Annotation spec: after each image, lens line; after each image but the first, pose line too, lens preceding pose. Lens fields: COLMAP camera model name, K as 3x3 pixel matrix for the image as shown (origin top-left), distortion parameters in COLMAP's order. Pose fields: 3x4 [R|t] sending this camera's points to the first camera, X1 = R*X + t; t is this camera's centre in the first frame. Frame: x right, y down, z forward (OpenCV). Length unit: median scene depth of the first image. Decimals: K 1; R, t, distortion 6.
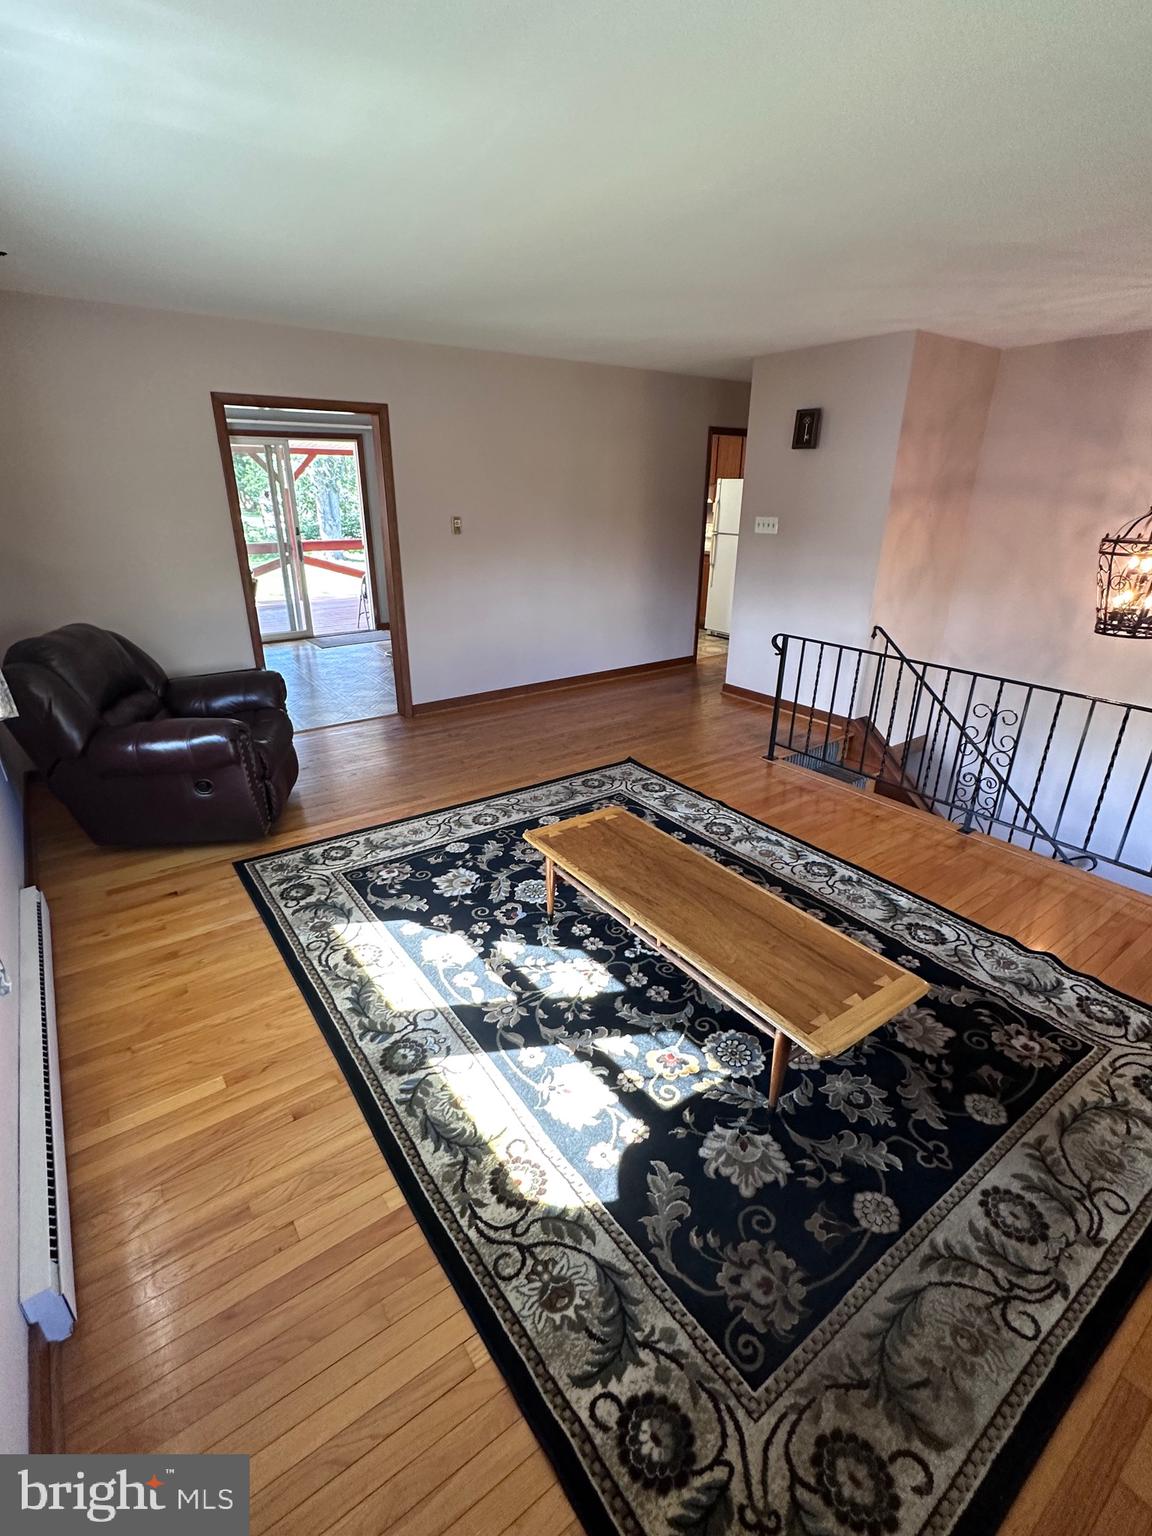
lens RADIAL K [[703.1, 0, 576.8], [0, 703.1, 768.3], [0, 0, 1]] dist [-0.003909, 0.001146]
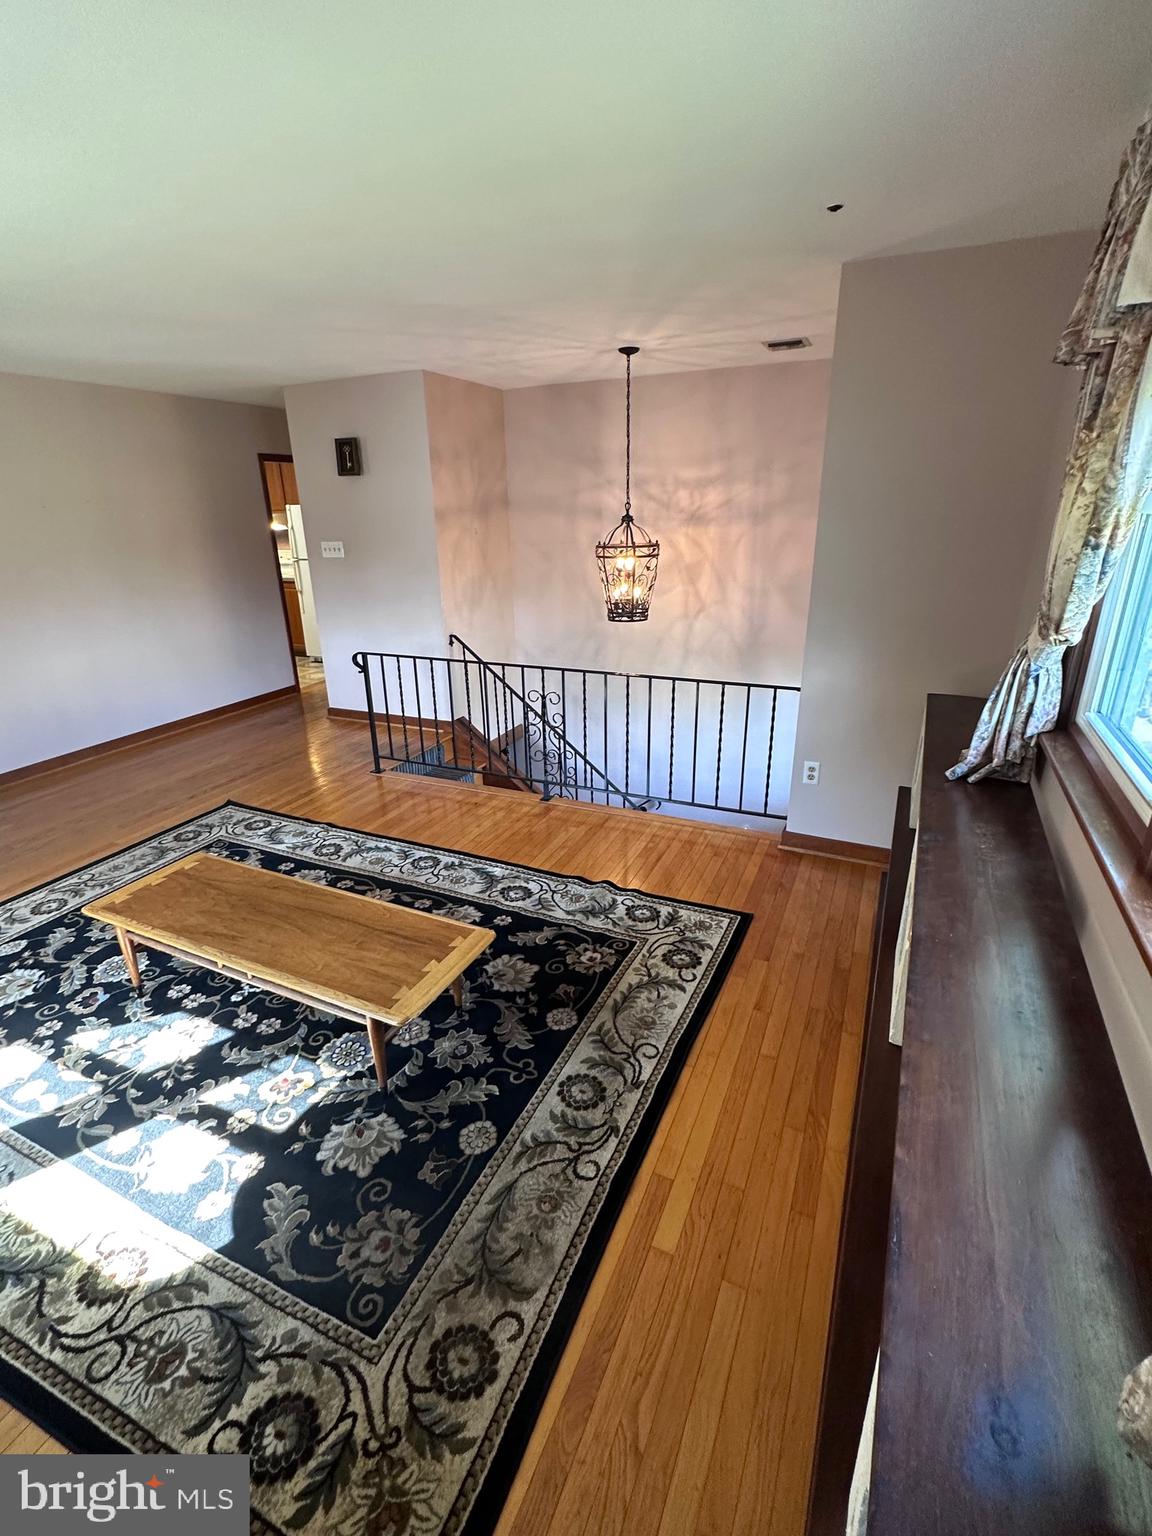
lens RADIAL K [[703.1, 0, 576.5], [0, 703.1, 769.2], [0, 0, 1]] dist [-0.003909, 0.001146]
pose [[0.869769, -0.197363, 0.452271, 0.098256], [0.209022, 0.977601, 0.024635, 0.028502], [-0.447003, 0.073108, 0.891540, -0.084206]]
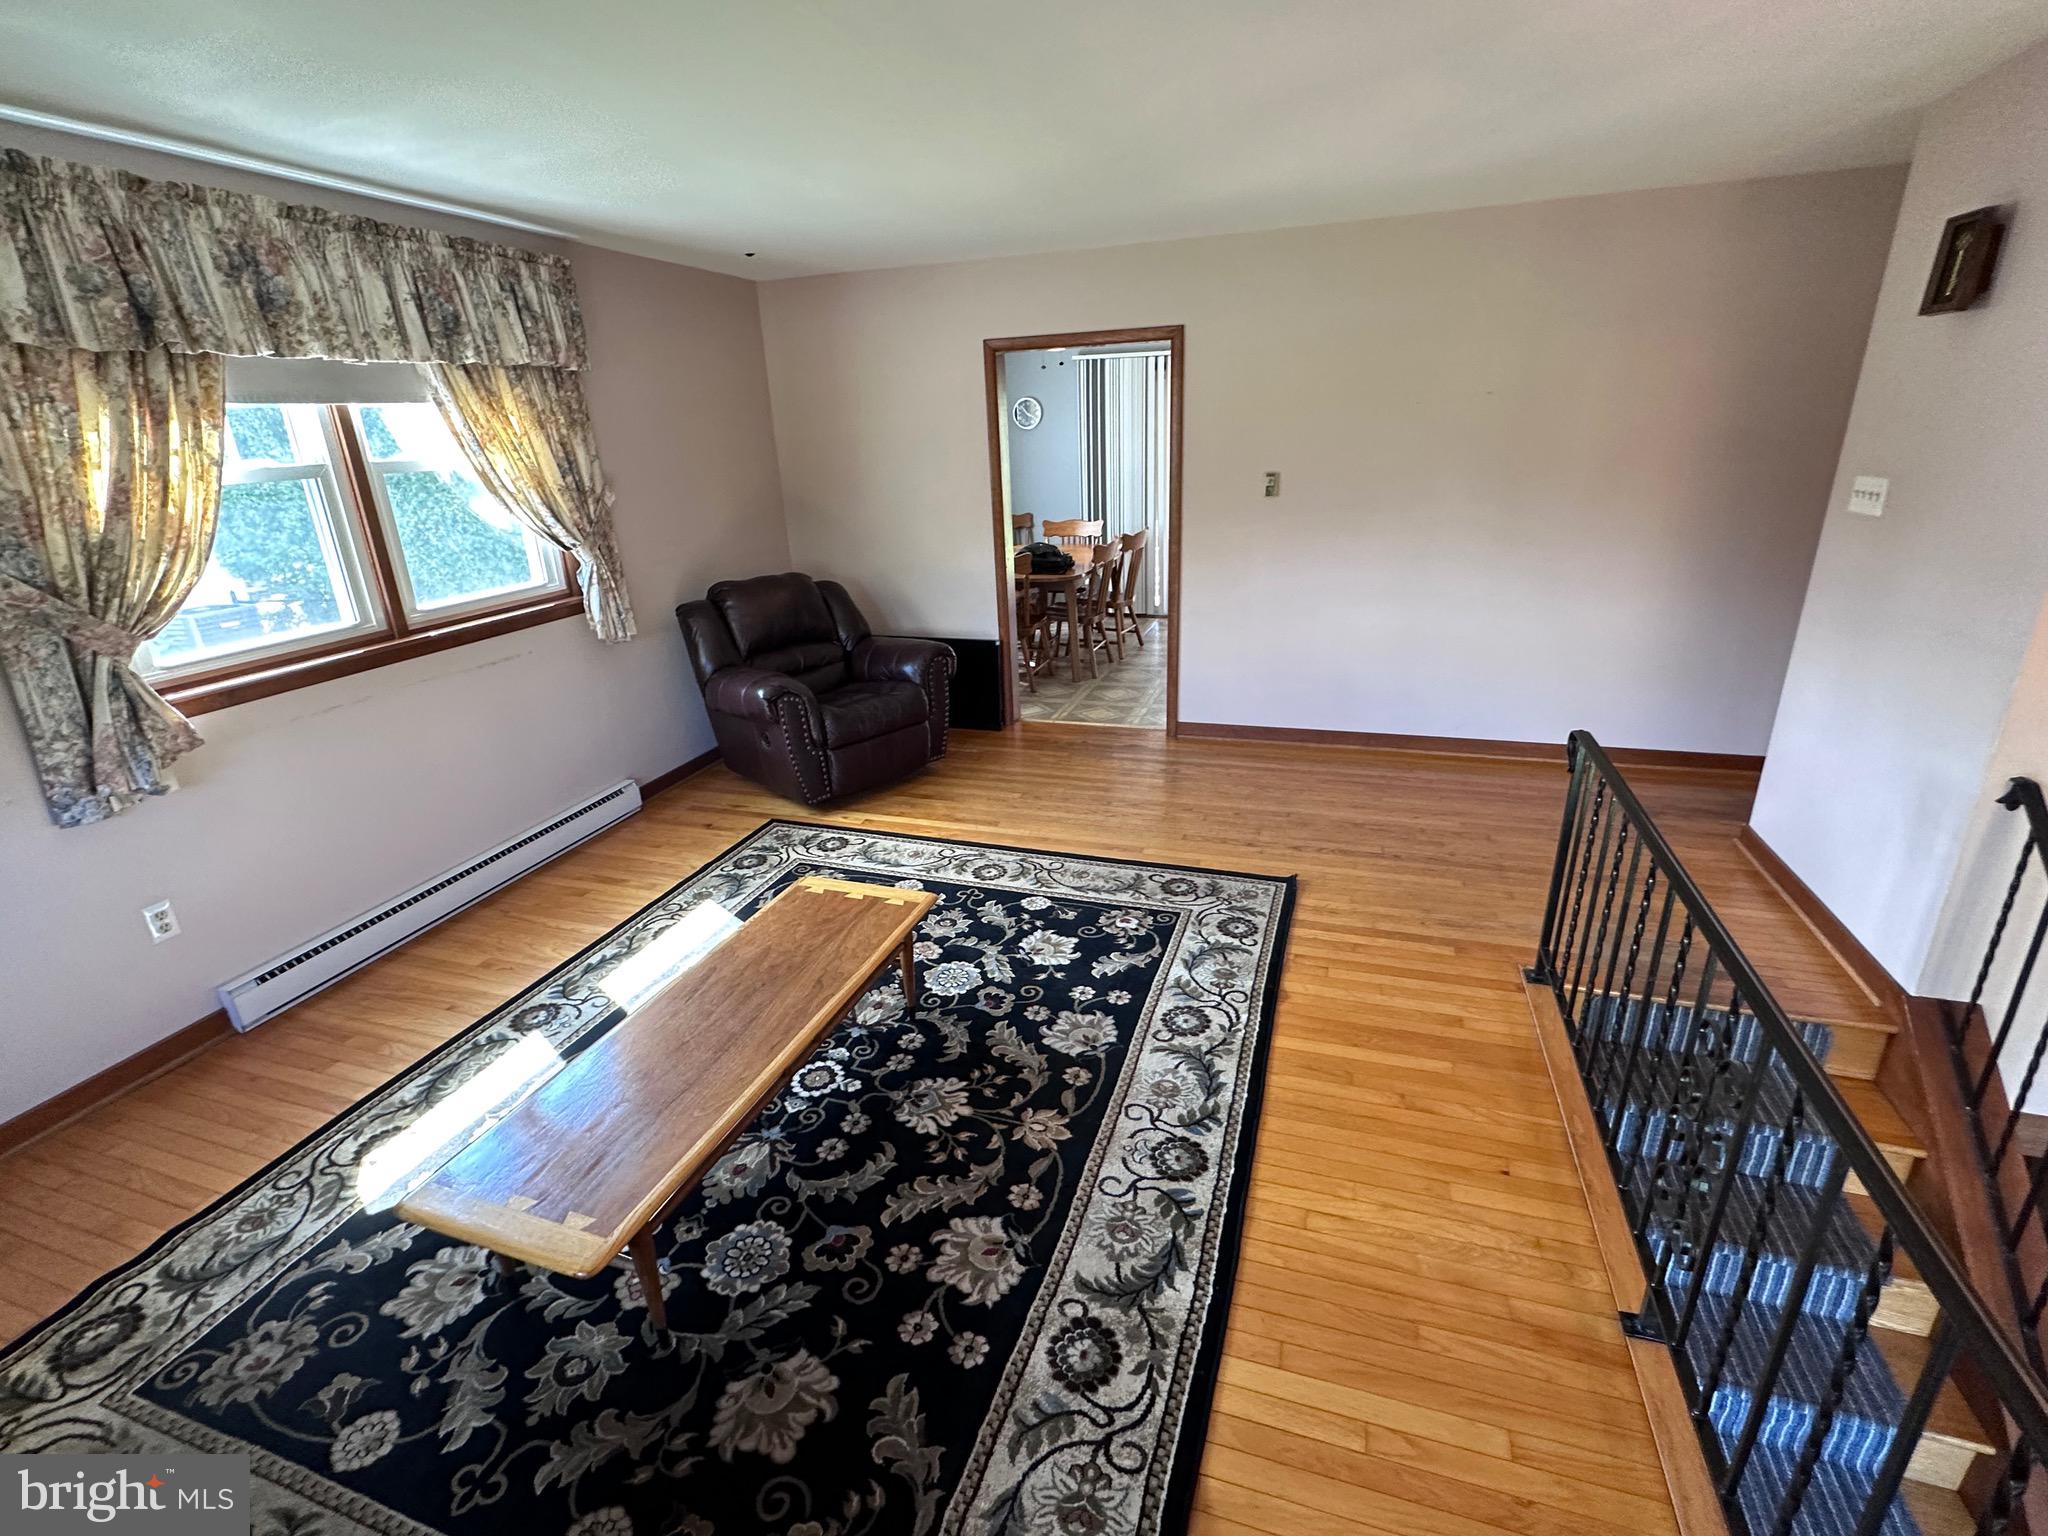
lens RADIAL K [[937.4, 0, 1019.5], [0, 937.4, 766.5], [0, 0, 1]] dist [-0.003909, 0.001146]
pose [[0.575435, 0.251726, -0.778144, 0.843742], [-0.263990, 0.957694, 0.114590, -0.210248], [0.774070, 0.139483, 0.617544, 0.488370]]
